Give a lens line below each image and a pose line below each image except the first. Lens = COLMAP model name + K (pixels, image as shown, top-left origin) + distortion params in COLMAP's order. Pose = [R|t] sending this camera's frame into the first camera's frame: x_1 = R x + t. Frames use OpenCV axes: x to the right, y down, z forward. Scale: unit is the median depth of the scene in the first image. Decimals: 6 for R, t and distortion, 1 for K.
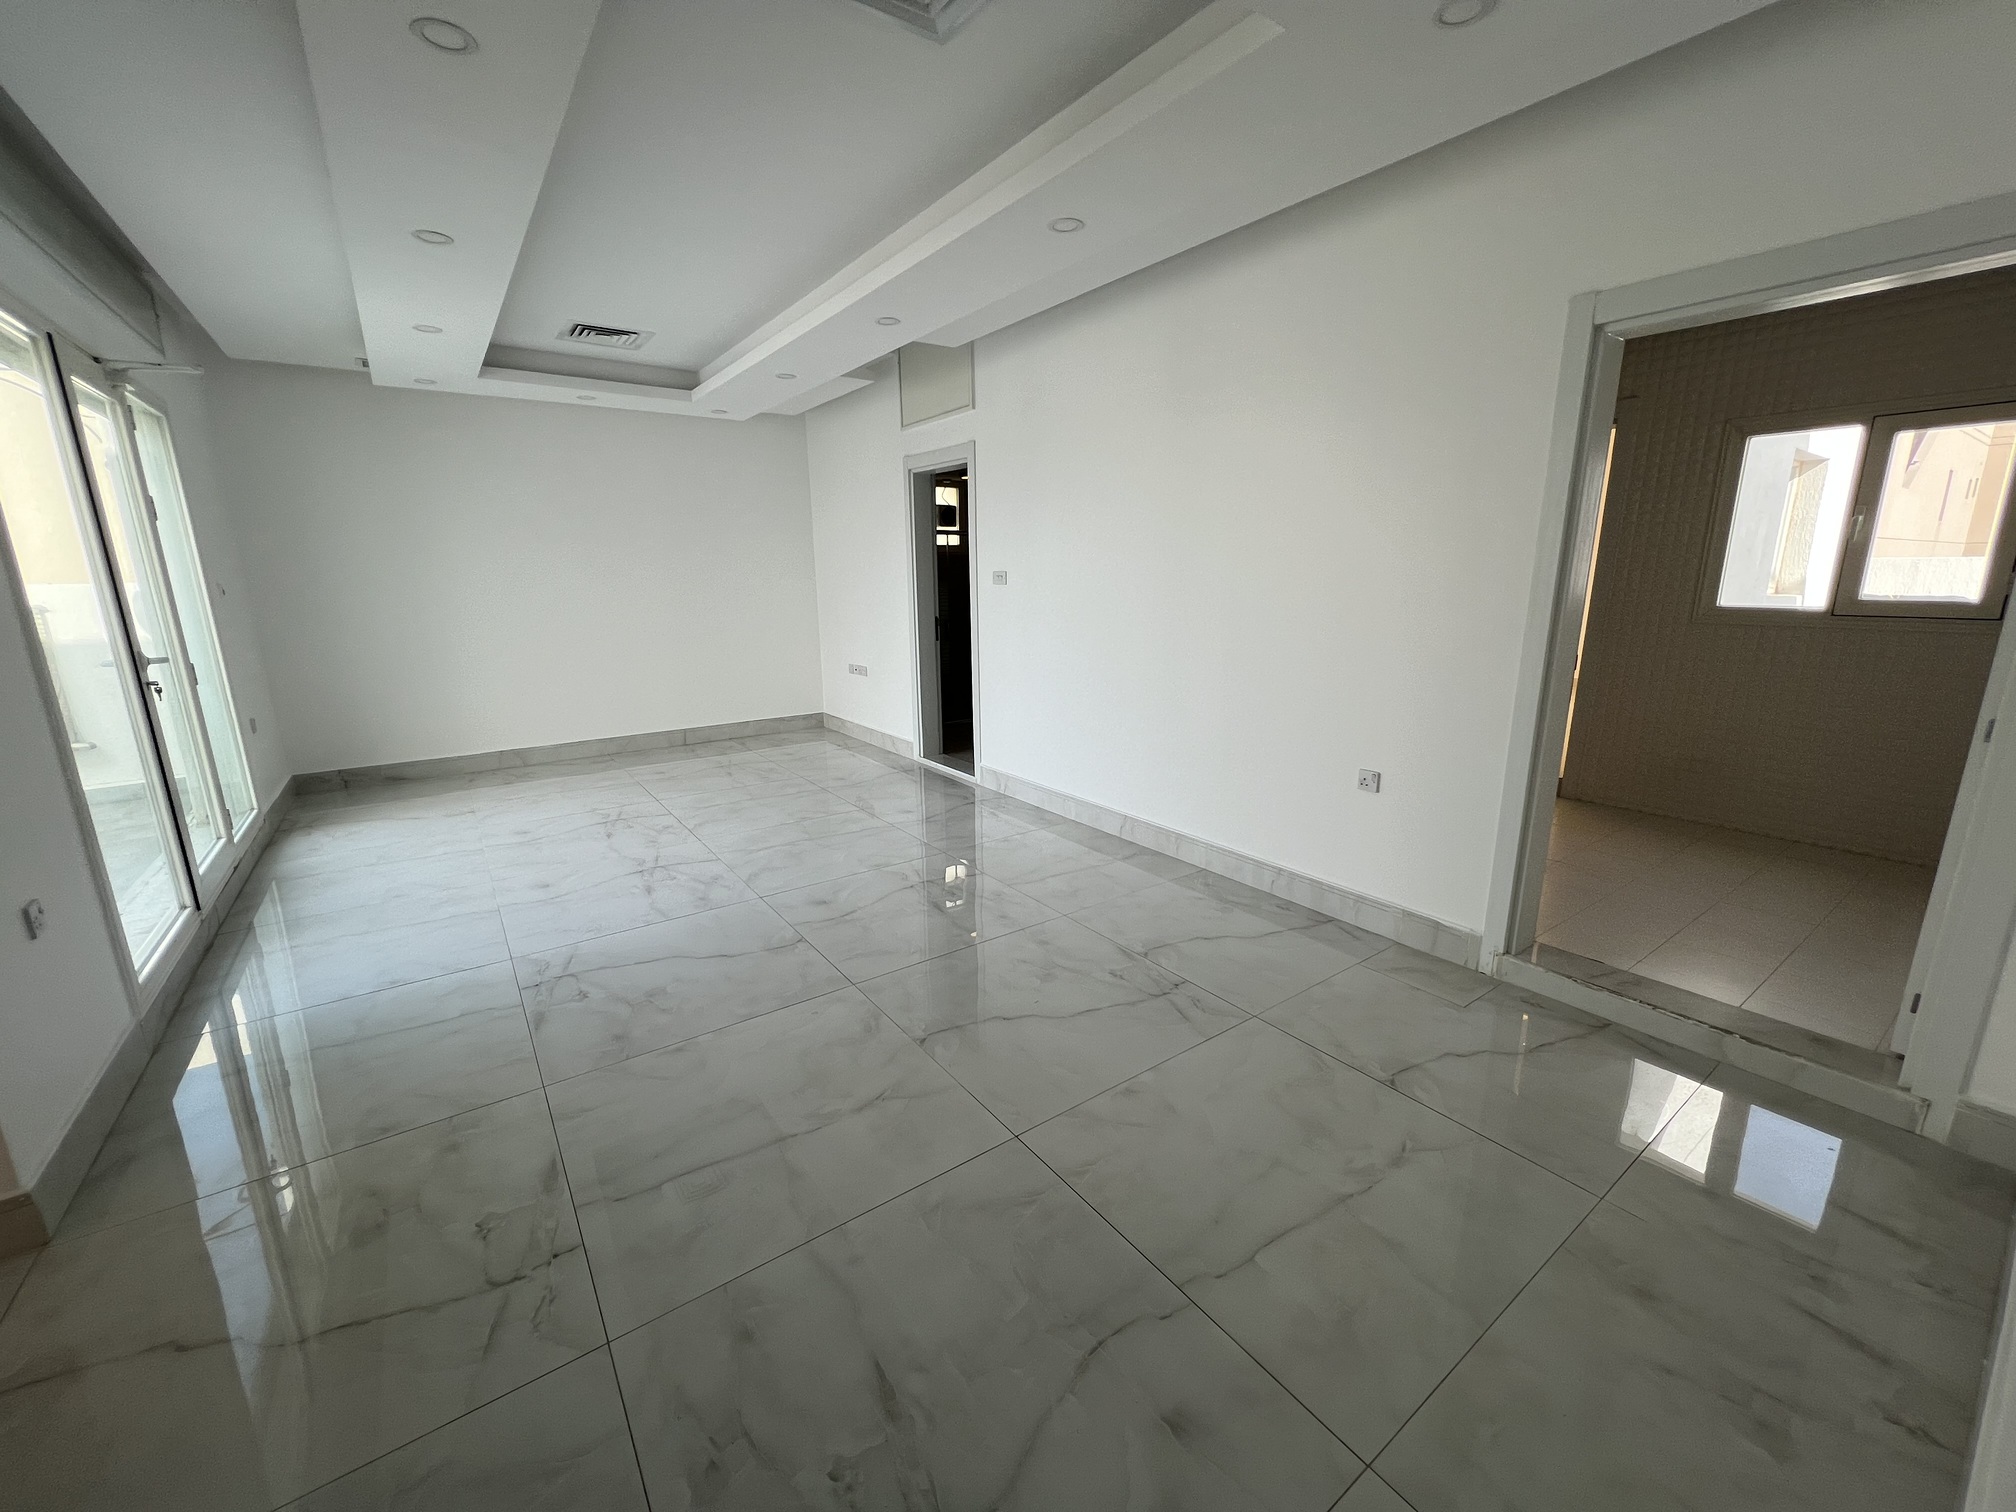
lens RADIAL K [[807.7, 0, 1007.0], [0, 807.7, 752.7], [0, 0, 1]] dist [0.001496, -0.001010]
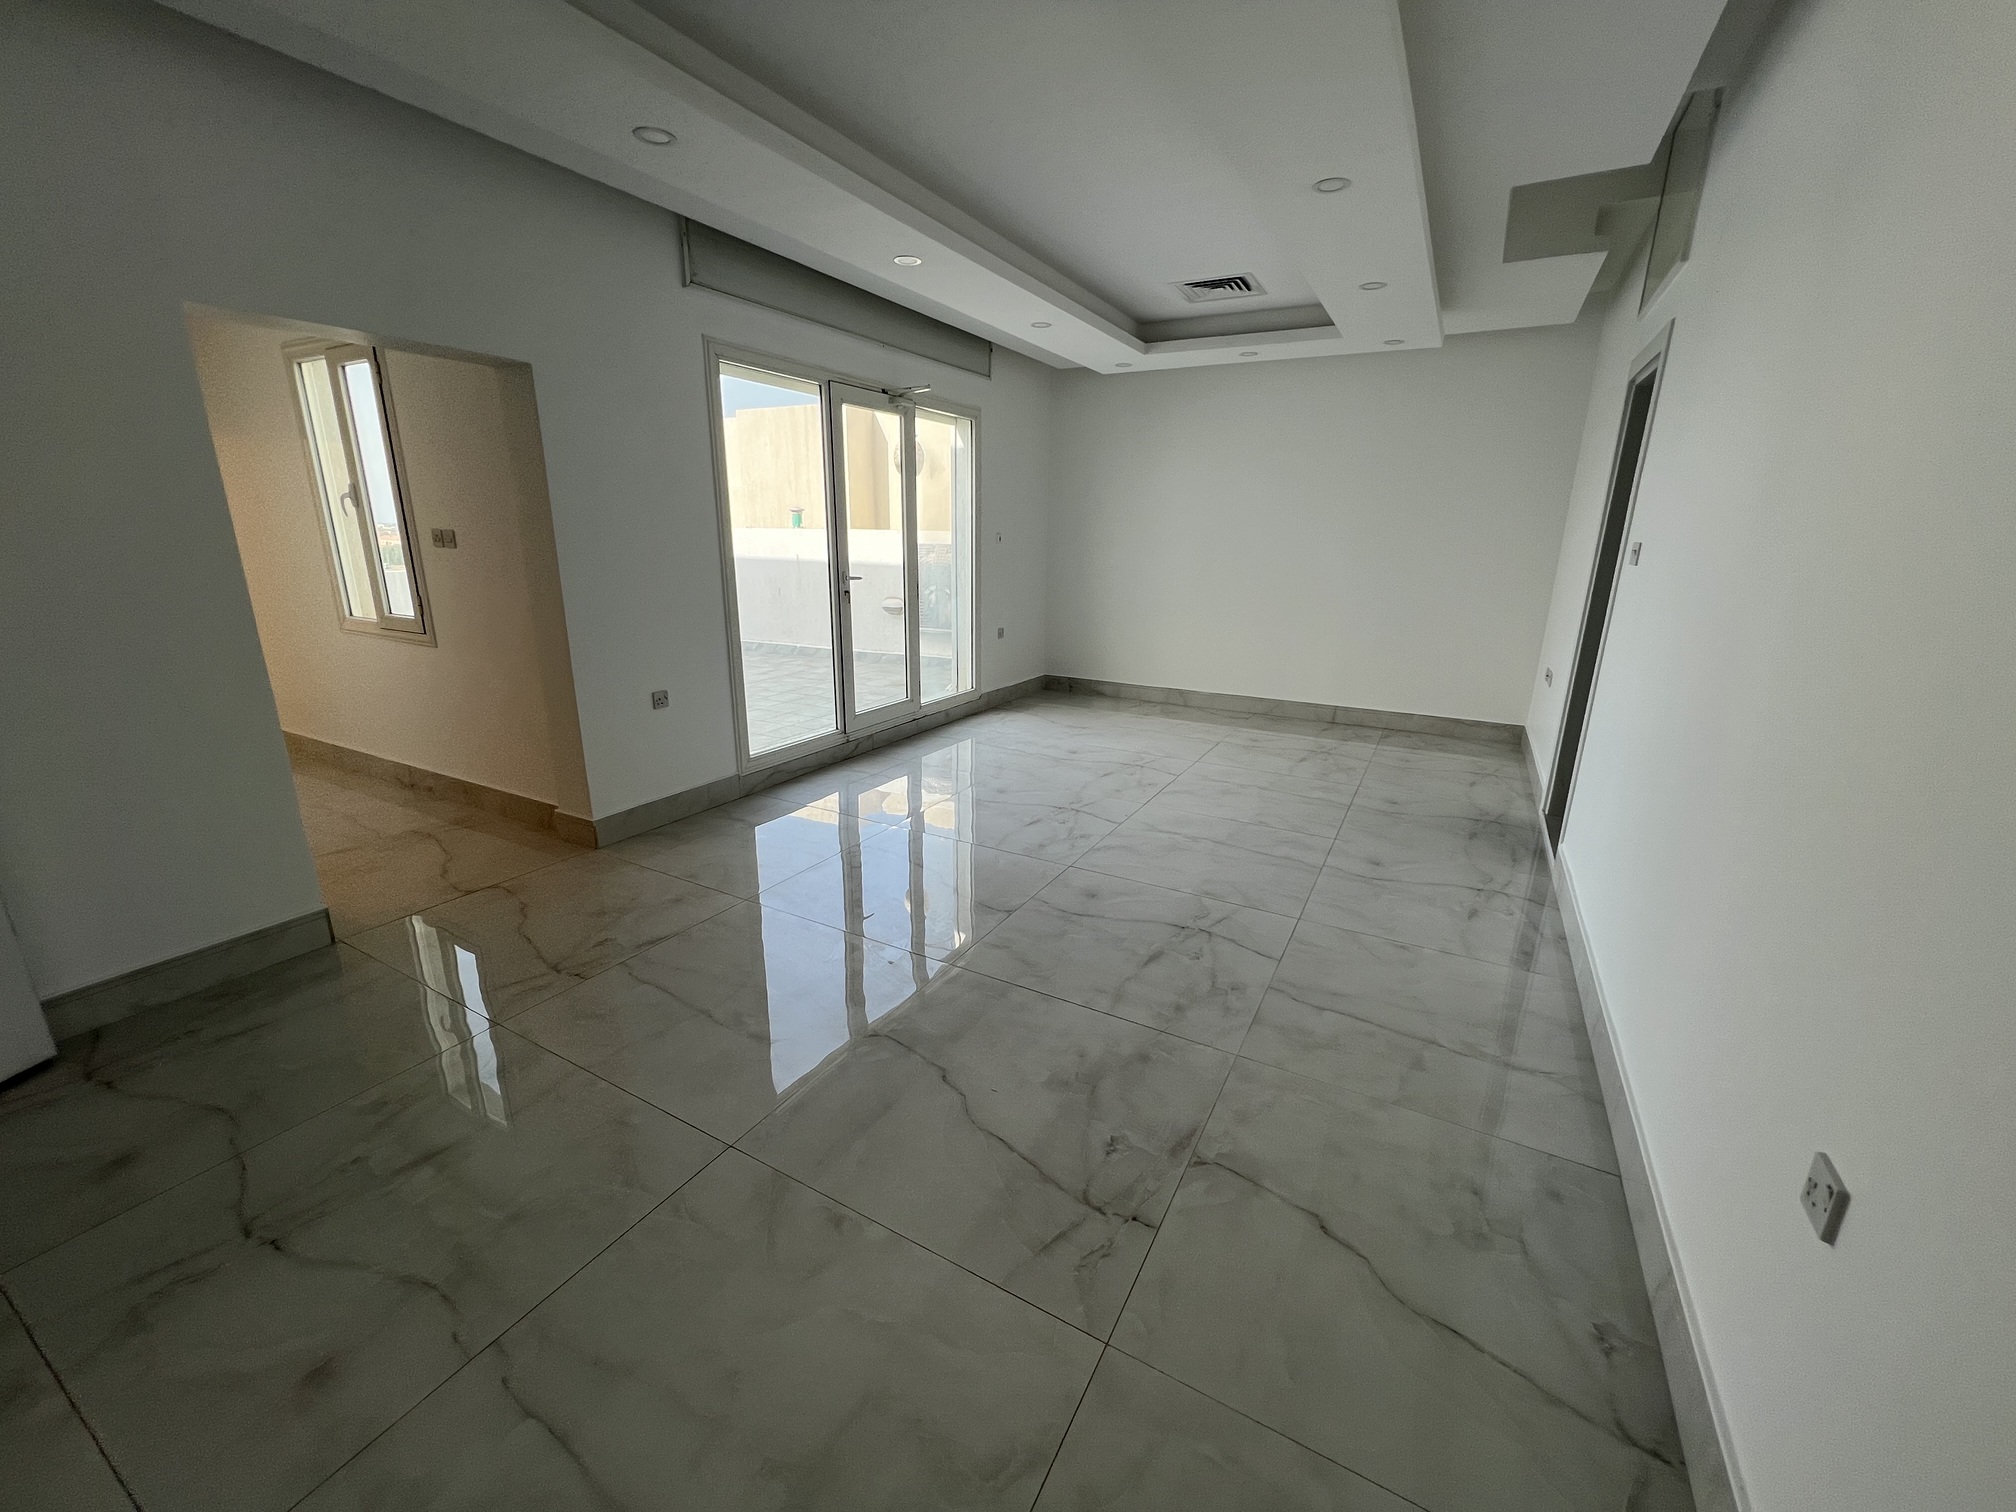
lens RADIAL K [[807.7, 0, 1008.7], [0, 807.7, 757.3], [0, 0, 1]] dist [0.001496, -0.001010]
pose [[0.419986, 0.264029, -0.868274, 0.413290], [-0.220699, 0.957736, 0.184480, -0.096606], [0.880286, 0.114148, 0.460507, 0.397768]]
